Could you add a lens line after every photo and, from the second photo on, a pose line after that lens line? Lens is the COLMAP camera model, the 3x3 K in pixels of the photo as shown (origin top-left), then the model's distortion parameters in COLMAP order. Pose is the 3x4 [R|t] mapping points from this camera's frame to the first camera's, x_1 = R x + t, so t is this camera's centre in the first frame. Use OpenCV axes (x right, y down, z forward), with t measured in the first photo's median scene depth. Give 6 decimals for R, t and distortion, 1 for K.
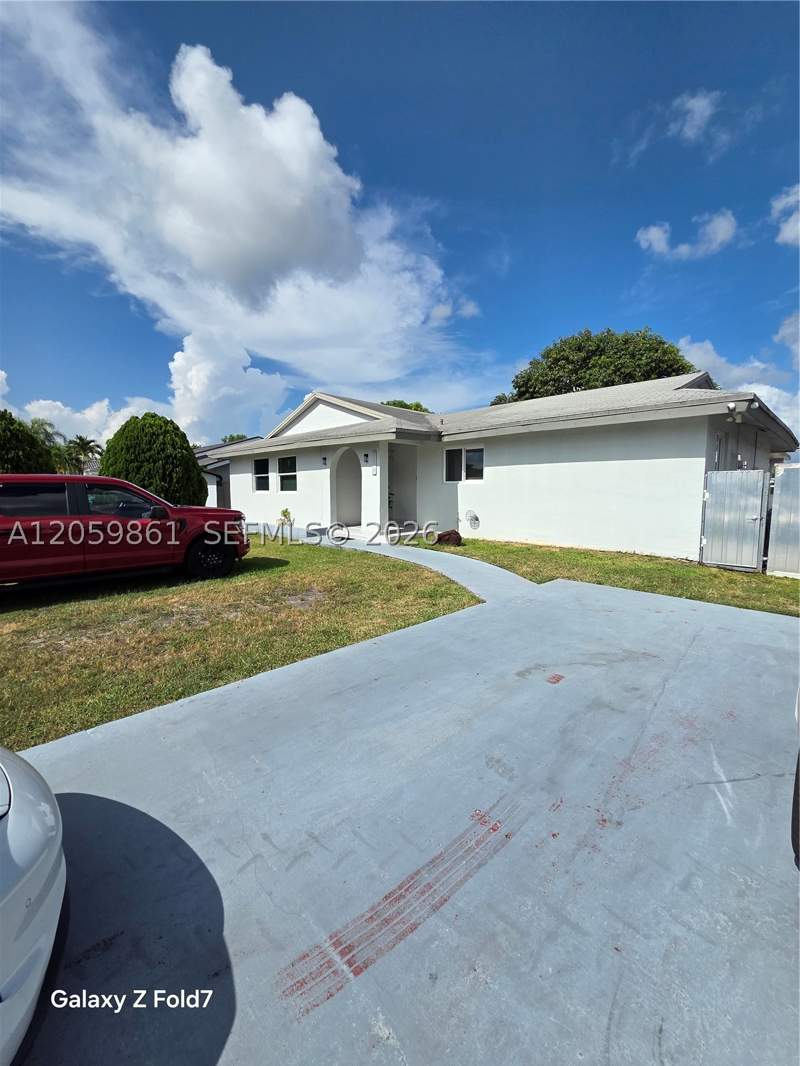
lens RADIAL K [[433.5, 0, 396.8], [0, 433.5, 535.2], [0, 0, 1]] dist [0.008520, 0.001900]
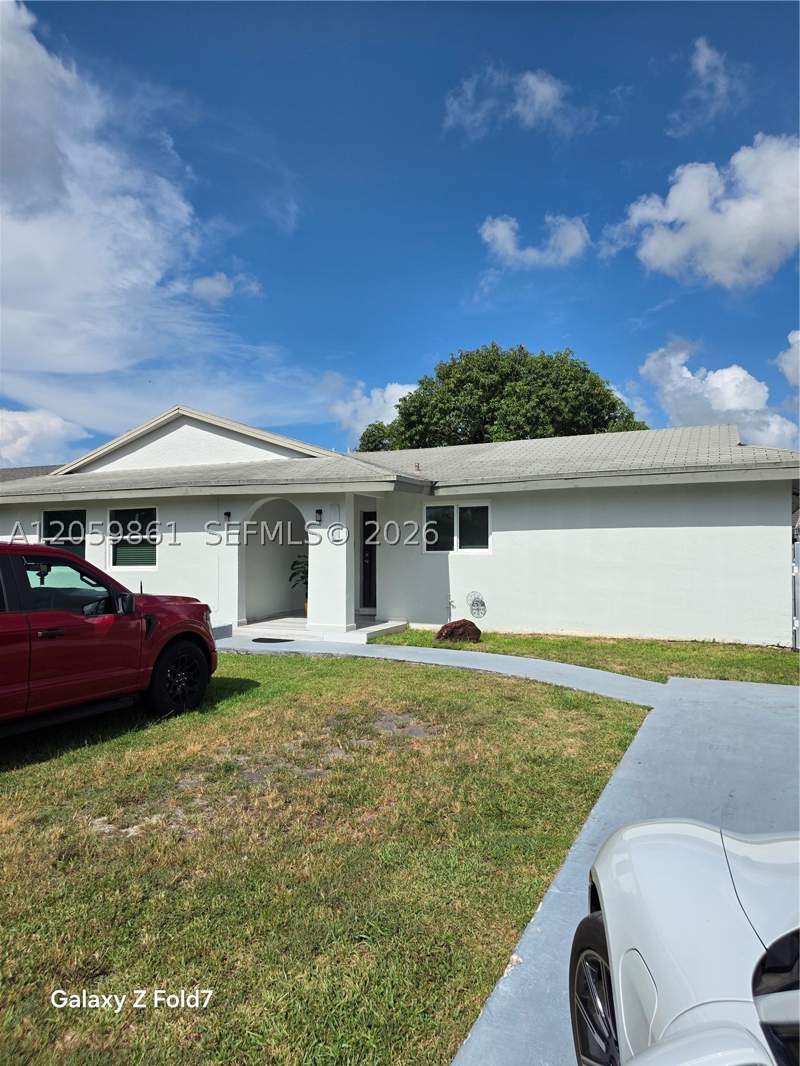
lens RADIAL K [[700.2, 0, 395.4], [0, 700.2, 556.4], [0, 0, 1]] dist [0.095422, -0.017581]
pose [[0.926695, -0.004160, 0.375792, -0.260597], [0.044644, 0.994077, -0.099088, -0.005393], [-0.373154, 0.108602, 0.921391, -0.006844]]
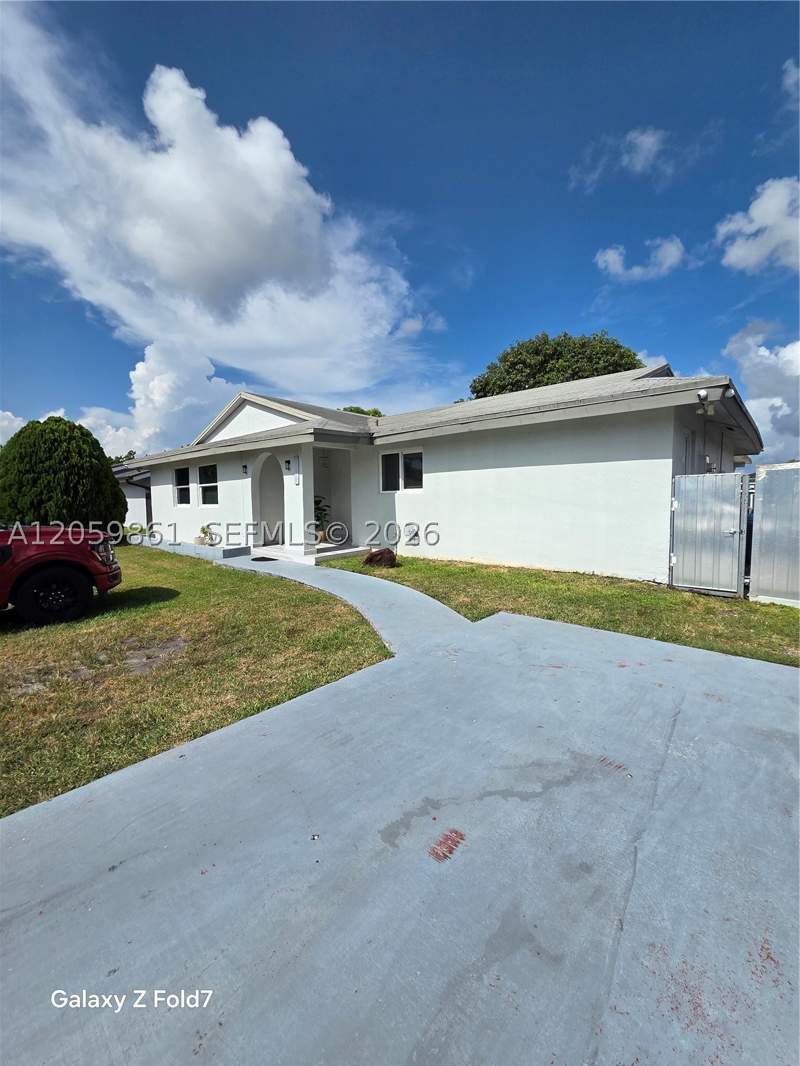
lens RADIAL K [[433.5, 0, 397.0], [0, 433.5, 536.5], [0, 0, 1]] dist [0.008520, 0.001900]
pose [[0.997750, -0.019724, 0.064083, 0.061806], [0.020922, 0.999617, -0.018089, -0.012473], [-0.063702, 0.019389, 0.997781, 0.099629]]
